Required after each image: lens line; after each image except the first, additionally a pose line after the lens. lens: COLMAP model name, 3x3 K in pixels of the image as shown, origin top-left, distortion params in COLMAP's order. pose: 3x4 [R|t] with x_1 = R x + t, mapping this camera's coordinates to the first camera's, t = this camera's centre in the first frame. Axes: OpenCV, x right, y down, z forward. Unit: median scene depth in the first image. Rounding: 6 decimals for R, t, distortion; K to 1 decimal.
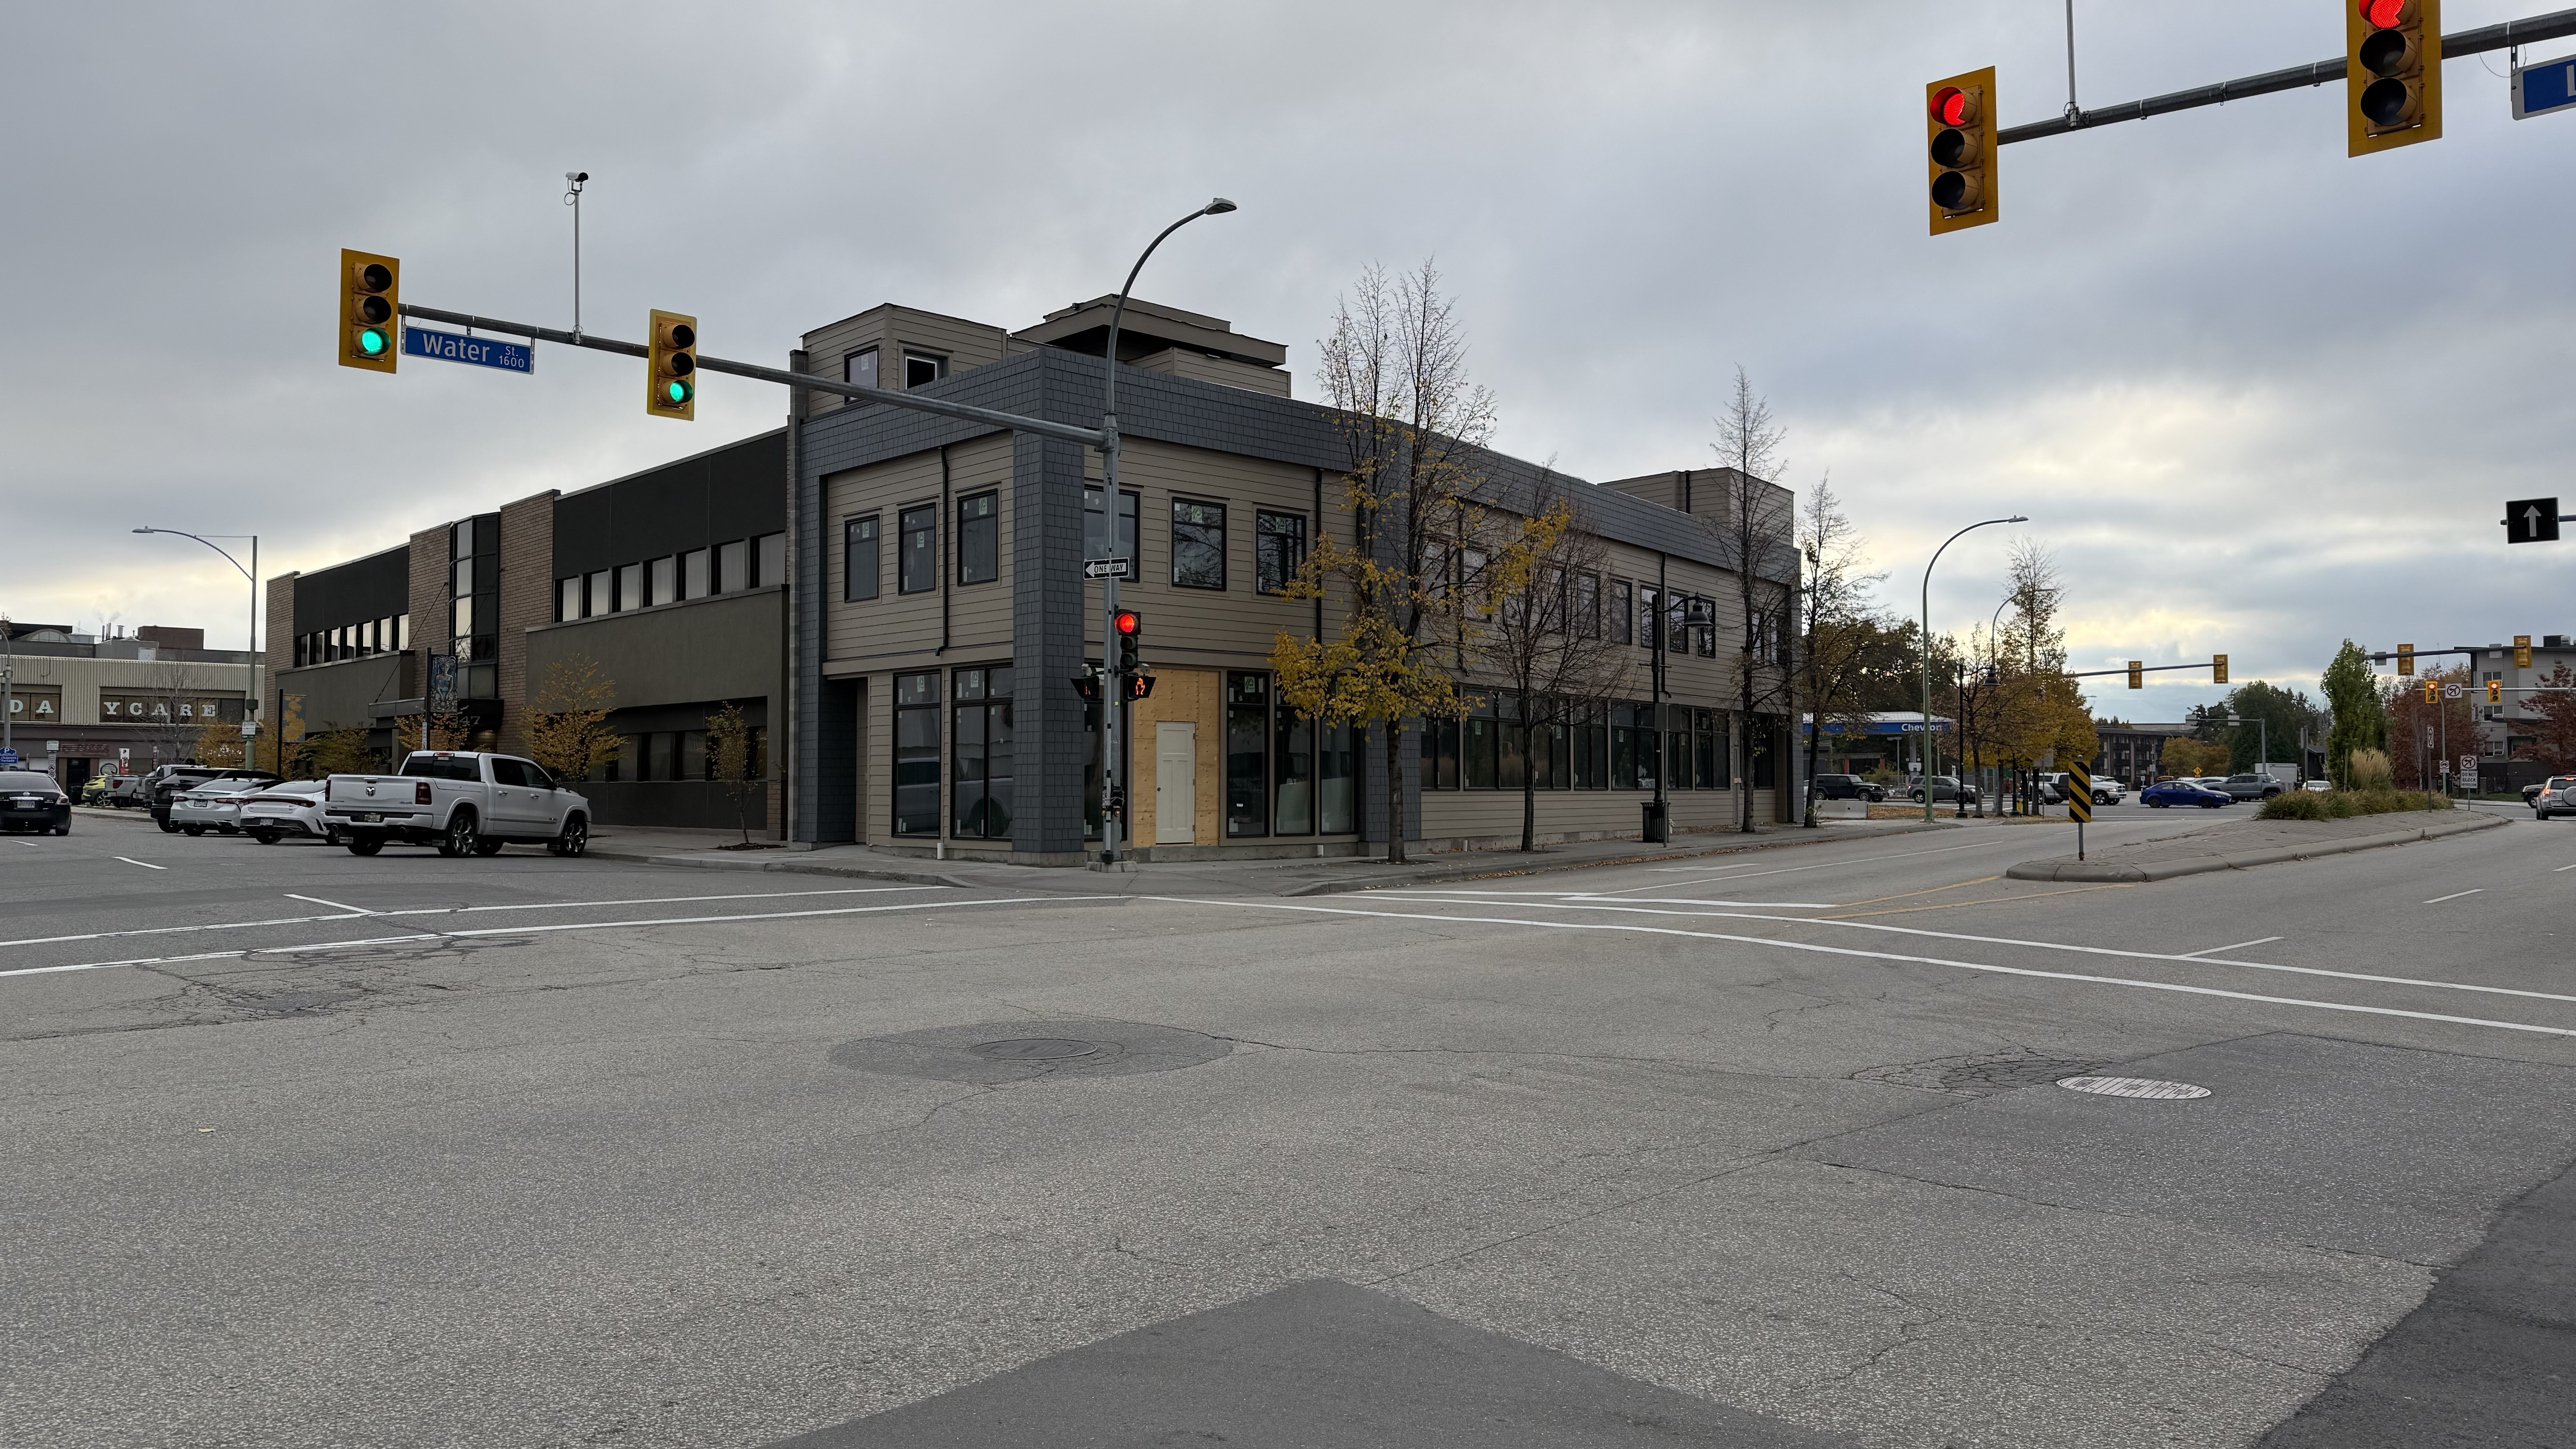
lens RADIAL K [[1793.3, 0, 1288.0], [0, 1793.3, 724.5], [0, 0, 1]] dist [0.113310, -0.138639]
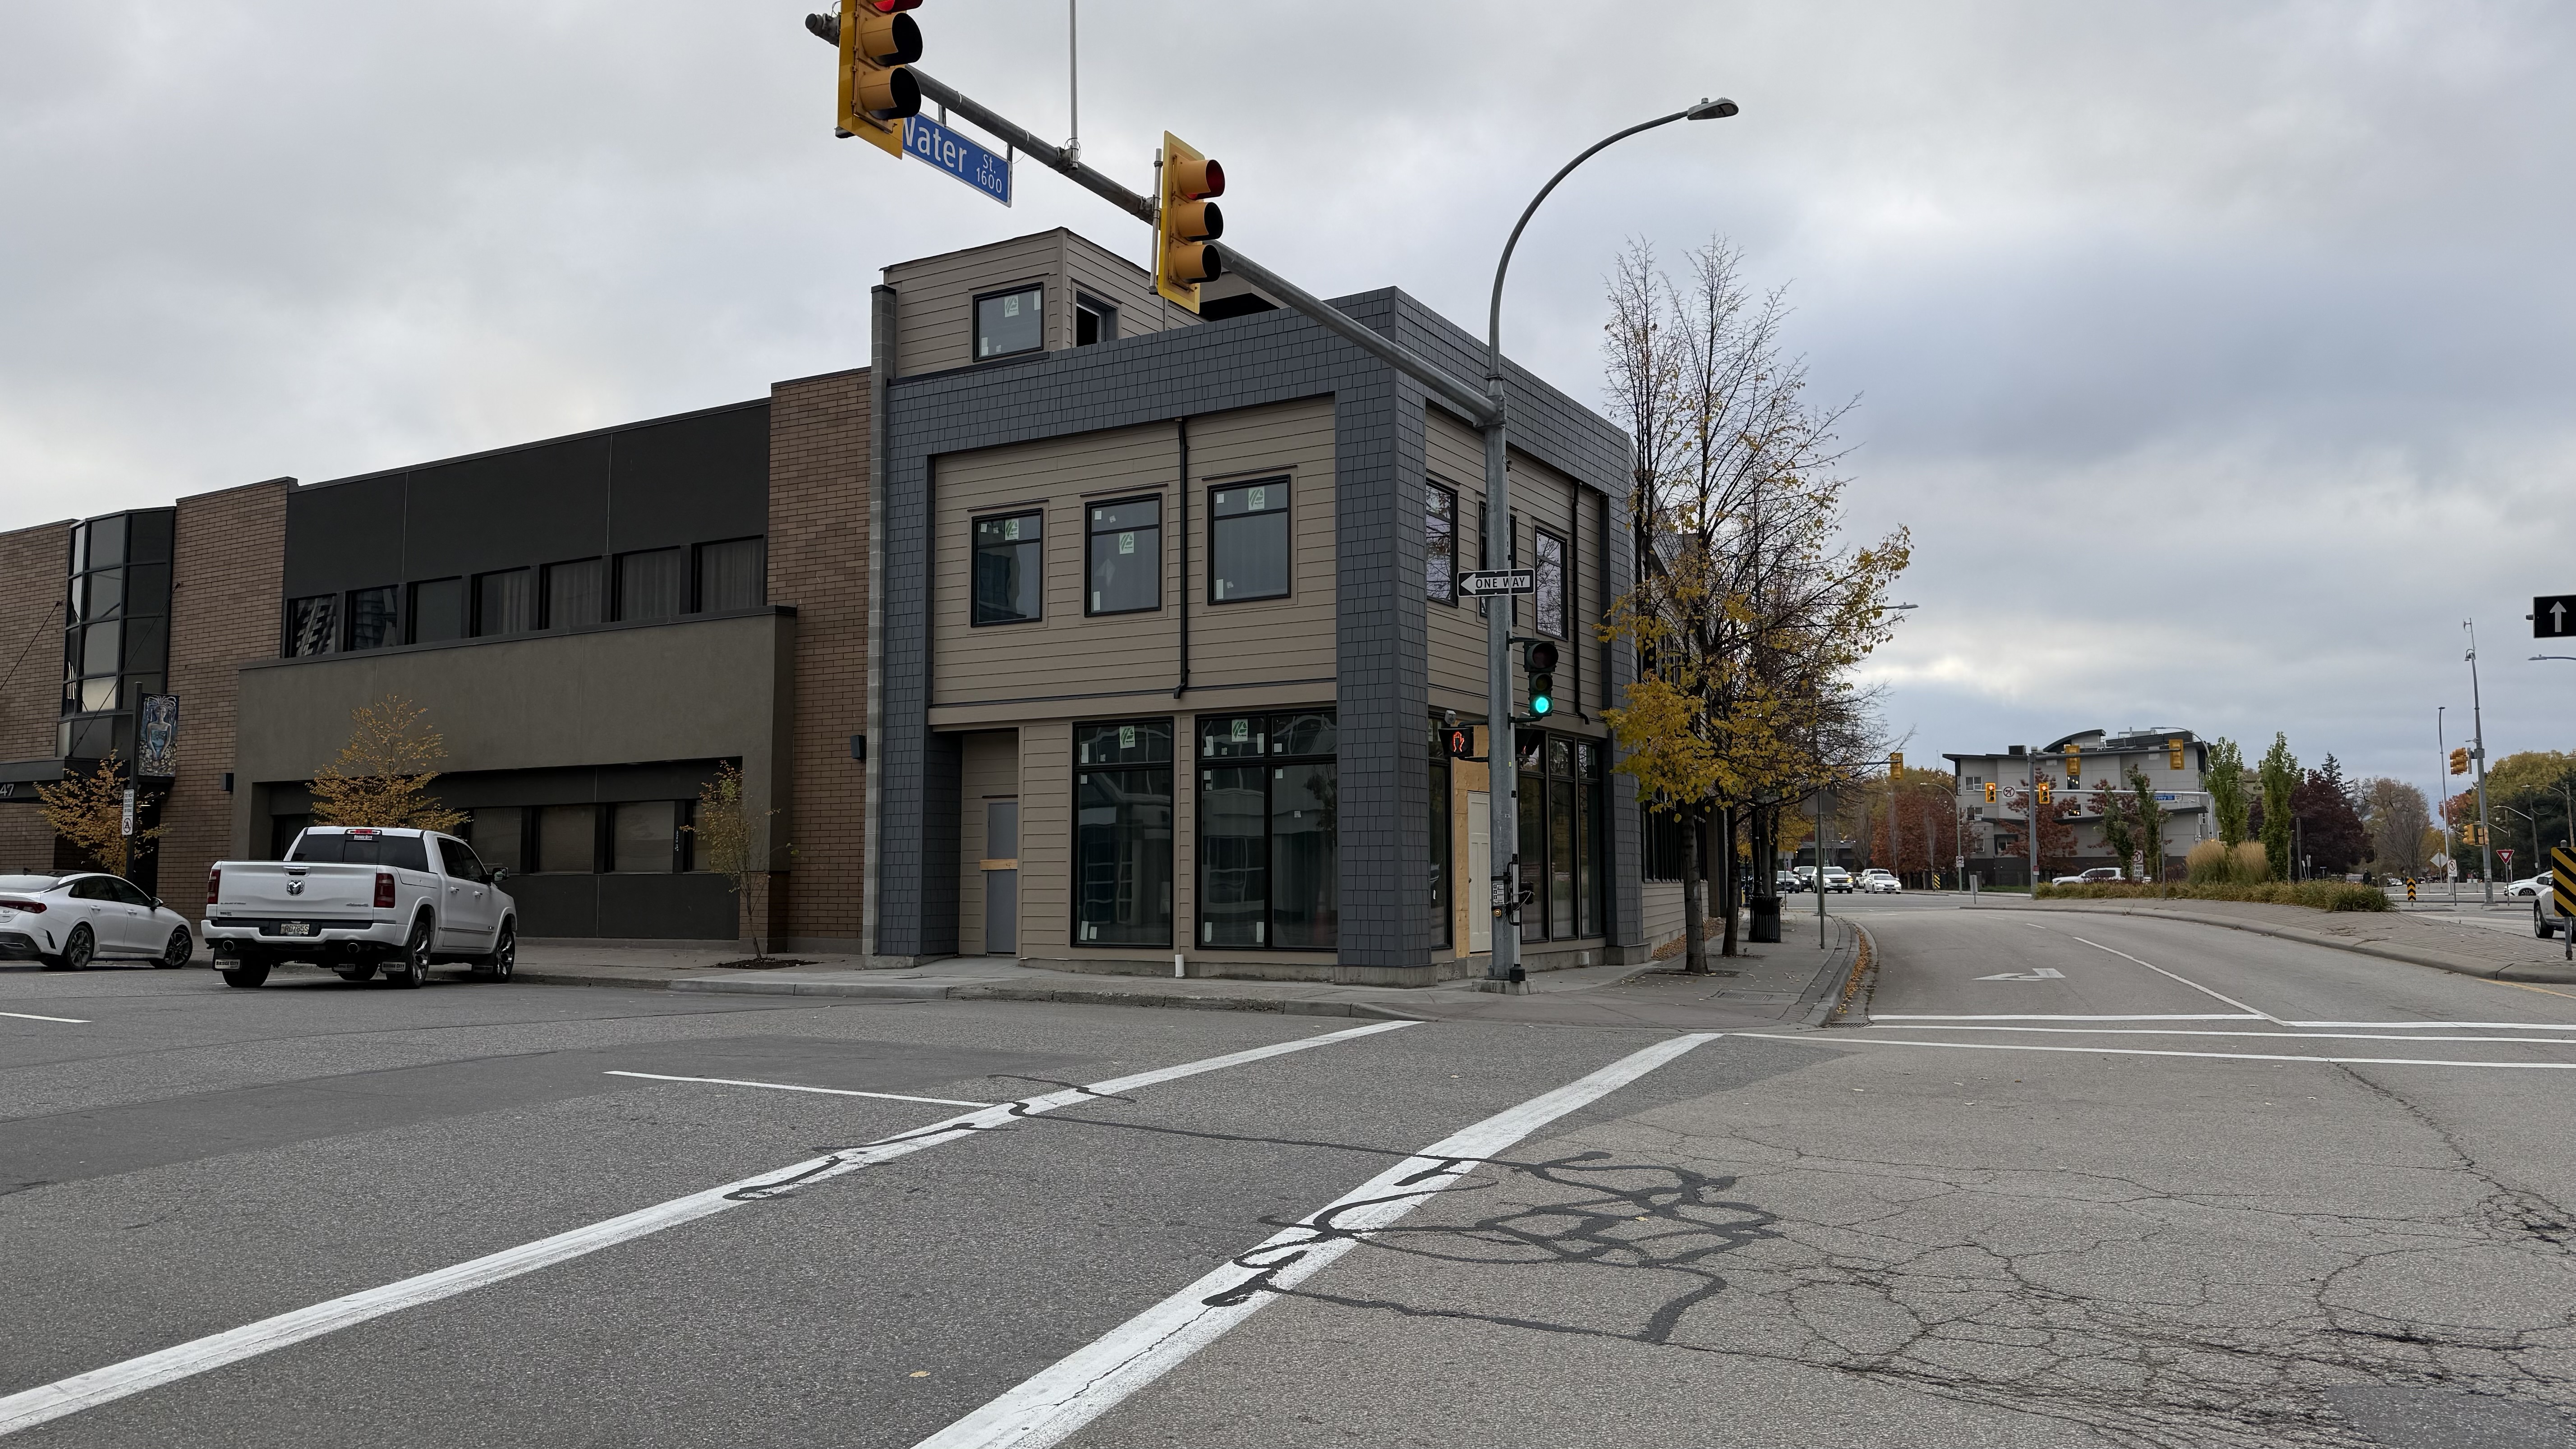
lens RADIAL K [[1793.3, 0, 1288.0], [0, 1793.3, 724.5], [0, 0, 1]] dist [0.113310, -0.138639]
pose [[0.957201, 0.022875, 0.288519, -0.344640], [-0.007698, 0.998531, -0.053629, 0.010845], [-0.289322, 0.049113, 0.955971, 0.273697]]
